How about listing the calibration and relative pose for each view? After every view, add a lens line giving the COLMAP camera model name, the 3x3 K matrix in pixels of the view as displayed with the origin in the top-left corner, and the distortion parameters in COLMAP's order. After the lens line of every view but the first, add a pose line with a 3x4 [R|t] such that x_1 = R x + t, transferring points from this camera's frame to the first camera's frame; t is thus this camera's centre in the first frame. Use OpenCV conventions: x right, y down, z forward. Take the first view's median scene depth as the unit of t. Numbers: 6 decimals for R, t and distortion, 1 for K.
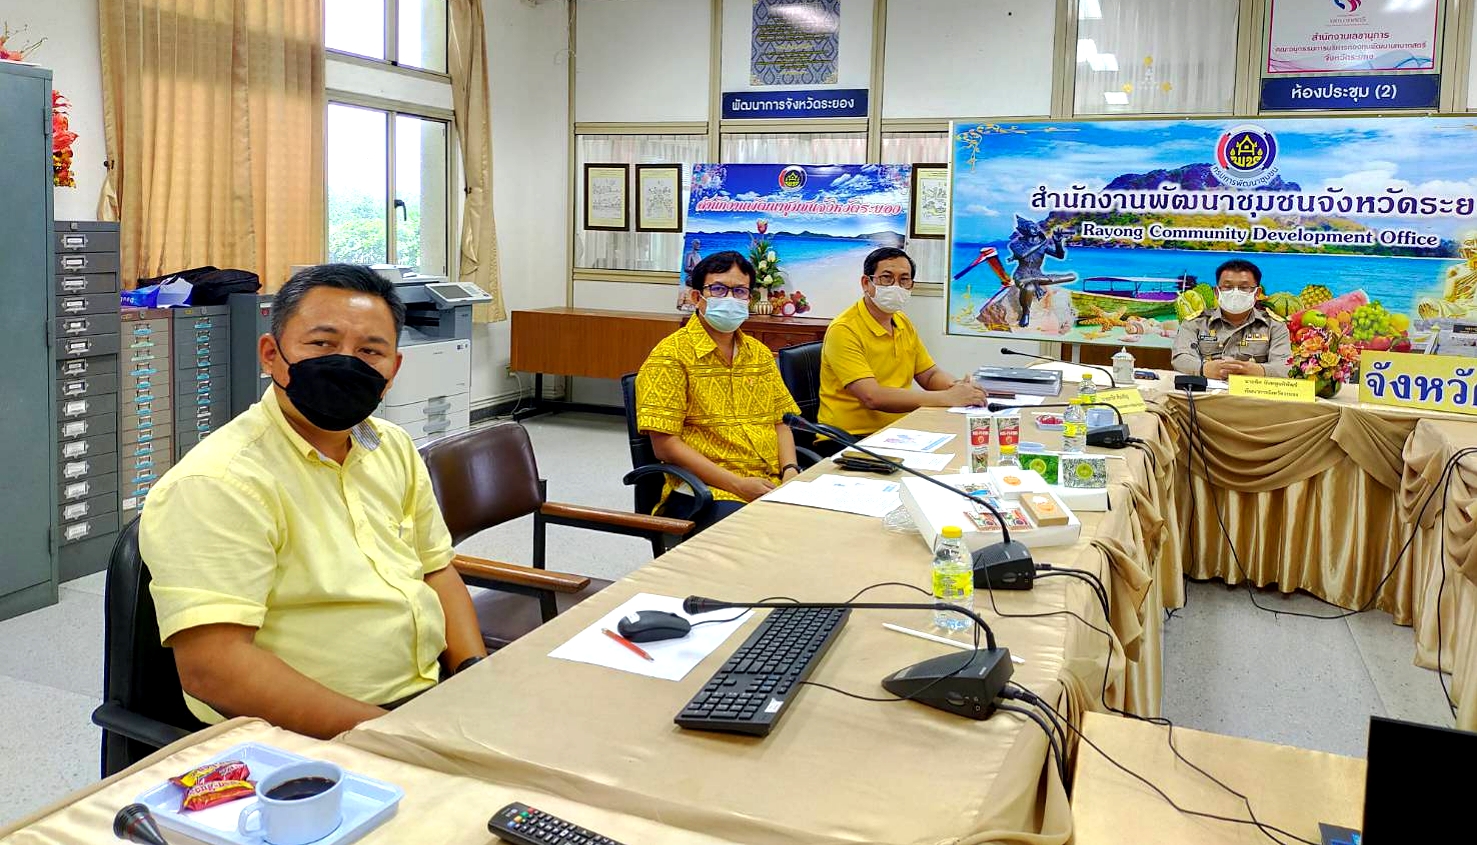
lens RADIAL K [[1086.5, 0, 741.2], [0, 1086.5, 302.7], [0, 0, 1]] dist [0.084134, -0.119610]
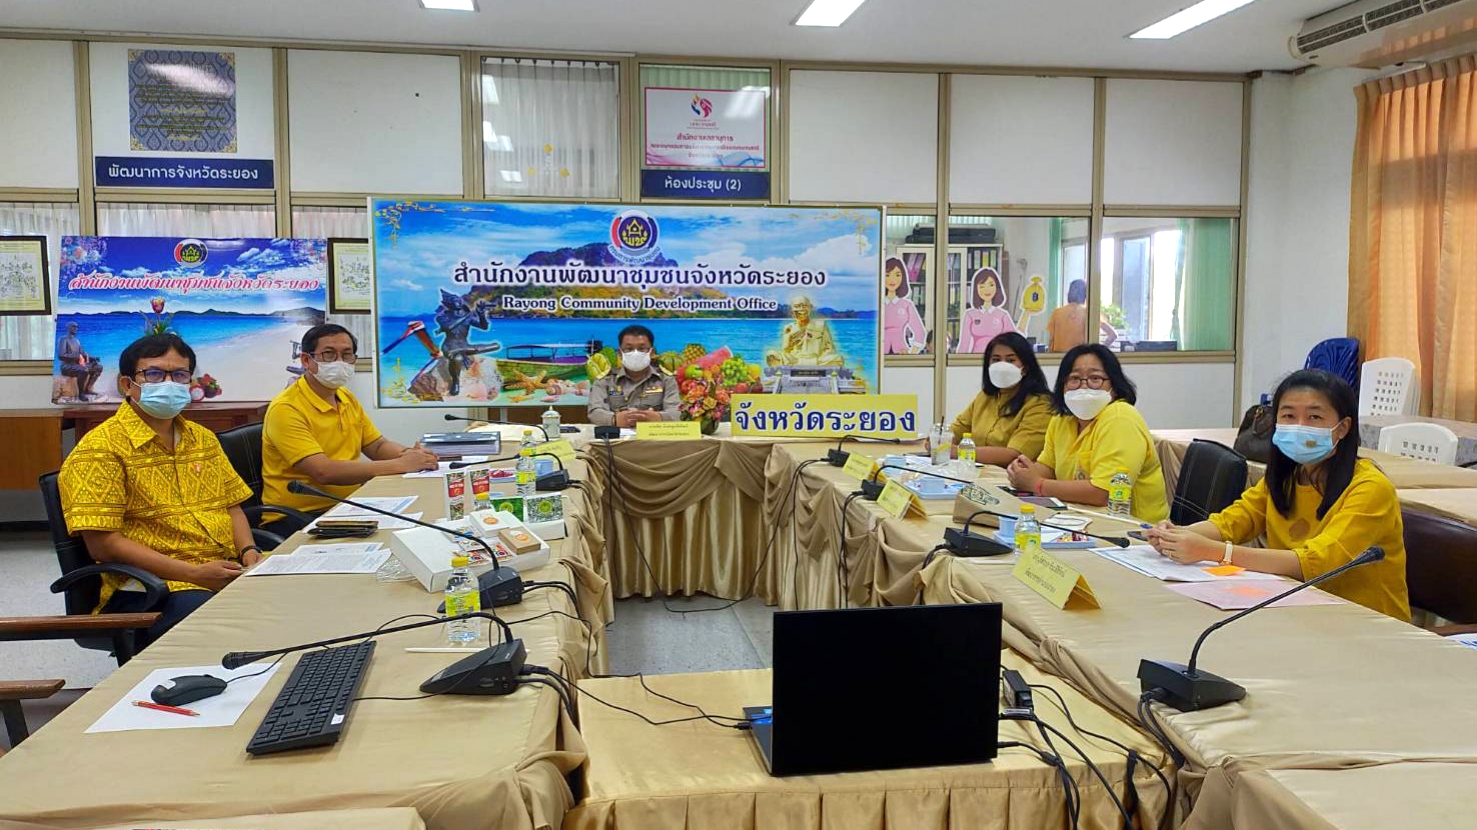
lens RADIAL K [[1092.5, 0, 743.3], [0, 1092.5, 386.1], [0, 0, 1]] dist [0.085969, -0.150951]
pose [[0.858740, -0.062925, 0.508534, -0.048777], [0.057501, 0.997997, 0.026390, 0.001599], [-0.509176, 0.006579, 0.860637, -0.066770]]
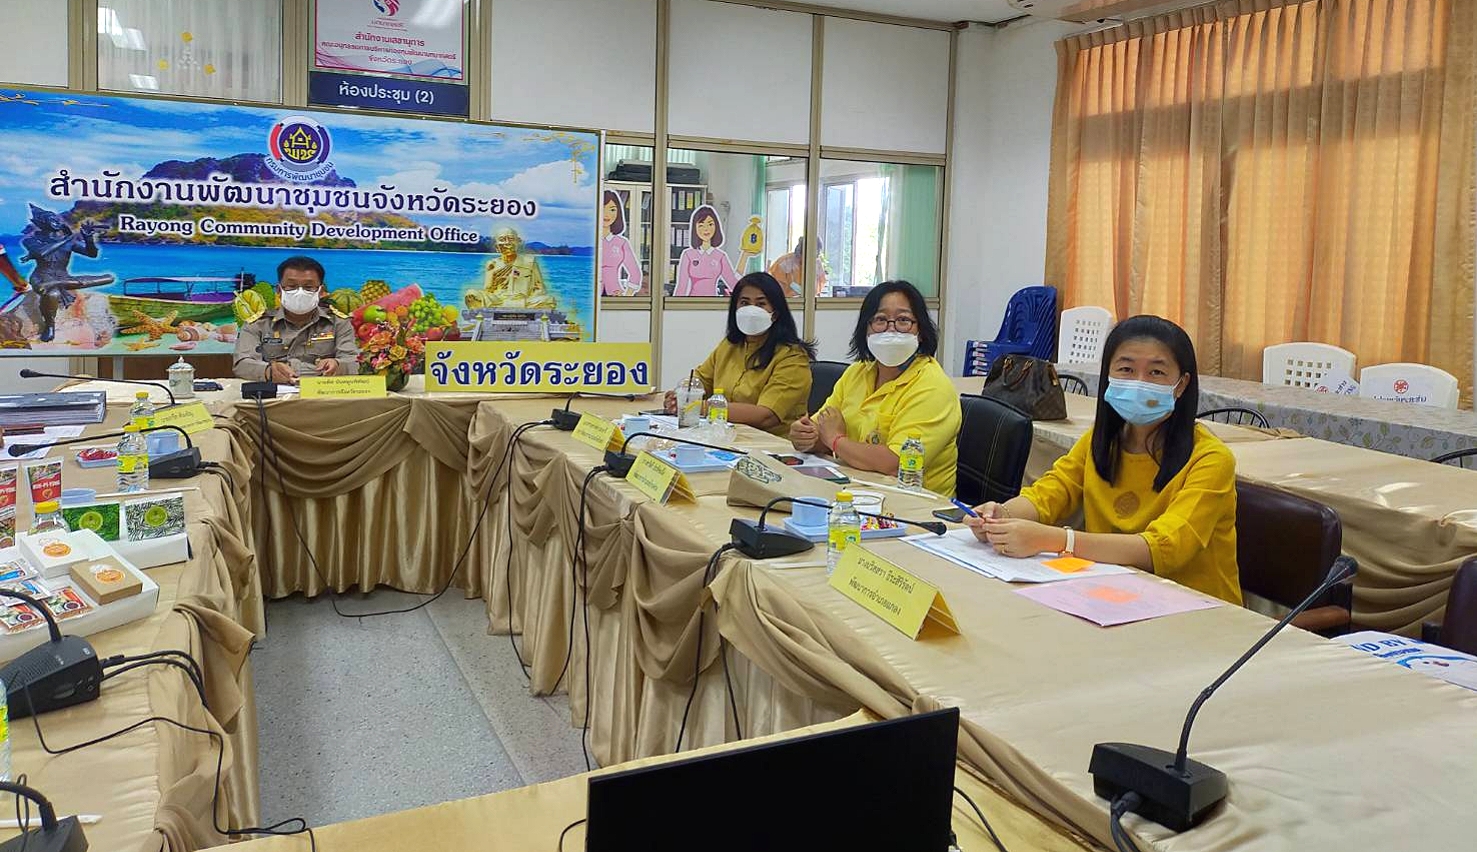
lens RADIAL K [[1088.6, 0, 736.7], [0, 1088.6, 305.8], [0, 0, 1]] dist [0.081992, -0.125839]
pose [[0.682954, -0.043347, 0.729174, 0.011866], [0.042387, 0.998907, 0.019682, 0.001415], [-0.729230, 0.017465, 0.684045, 0.069249]]
